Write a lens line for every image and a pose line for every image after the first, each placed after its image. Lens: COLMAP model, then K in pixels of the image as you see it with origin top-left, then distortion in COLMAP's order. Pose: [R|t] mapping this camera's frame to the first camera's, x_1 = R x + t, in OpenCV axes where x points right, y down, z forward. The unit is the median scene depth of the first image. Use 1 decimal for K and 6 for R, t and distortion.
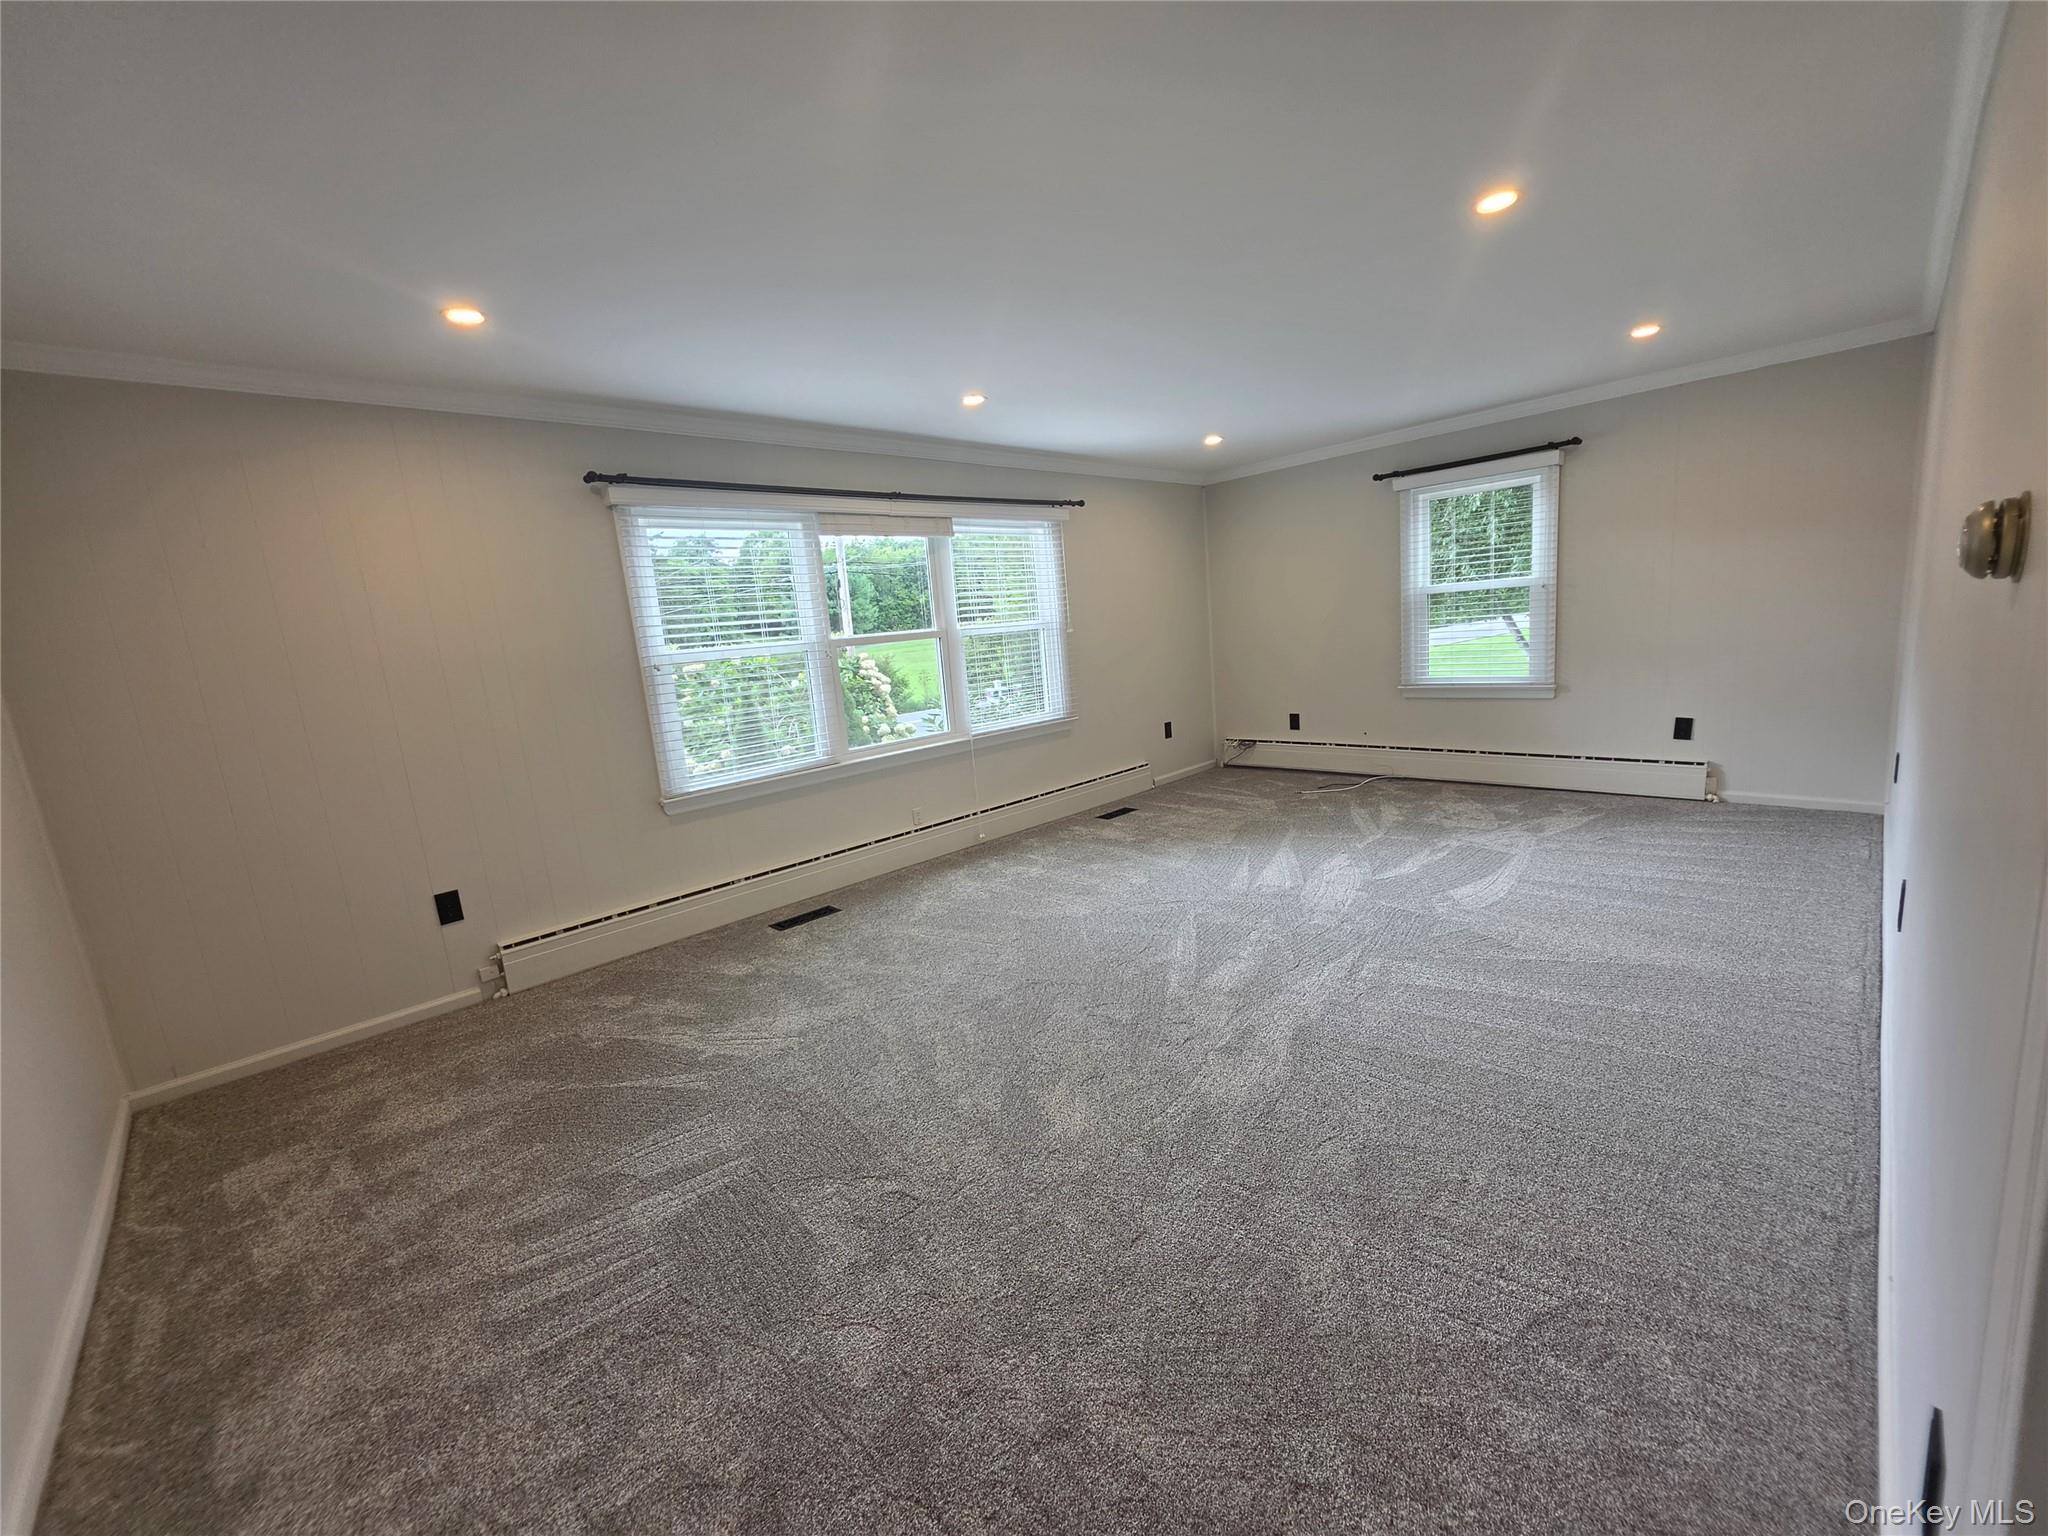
lens RADIAL K [[834.3, 0, 1024.0], [0, 834.3, 768.0], [0, 0, 1]] dist [-0.000350, 0.000522]
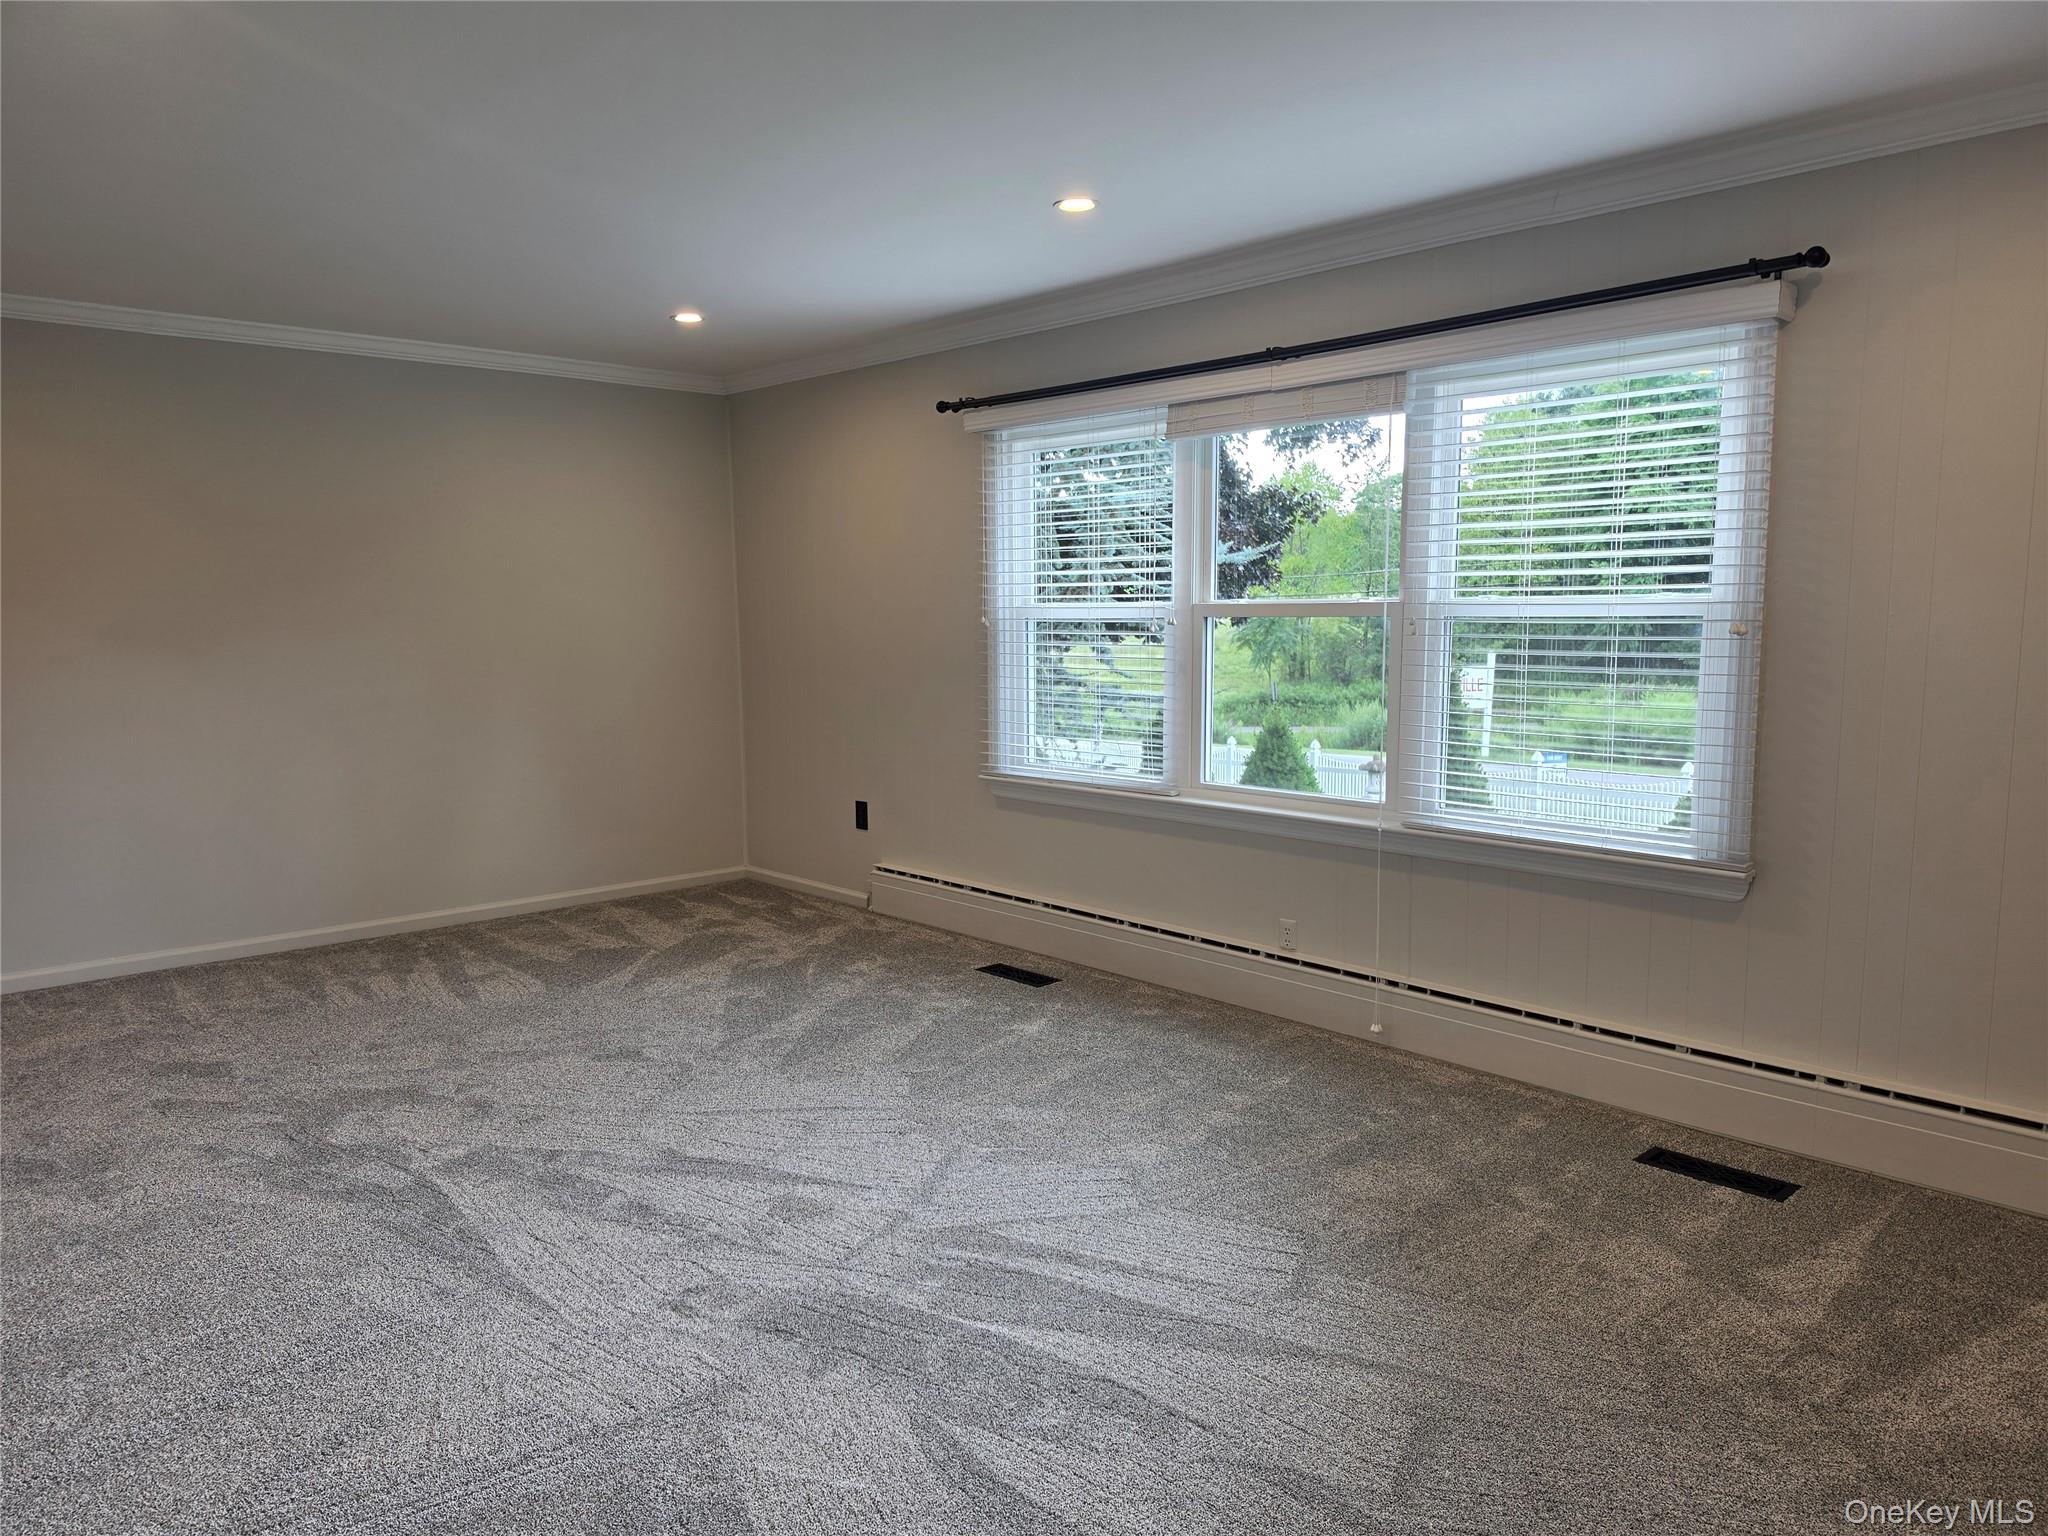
lens RADIAL K [[1555.0, 0, 1030.1], [0, 1555.0, 784.6], [0, 0, 1]] dist [0.169971, -0.204025]
pose [[-0.066568, 0.195292, -0.978483, 1.043832], [-0.161636, 0.965595, 0.203716, -0.262858], [0.984603, 0.171719, -0.032712, 1.018810]]
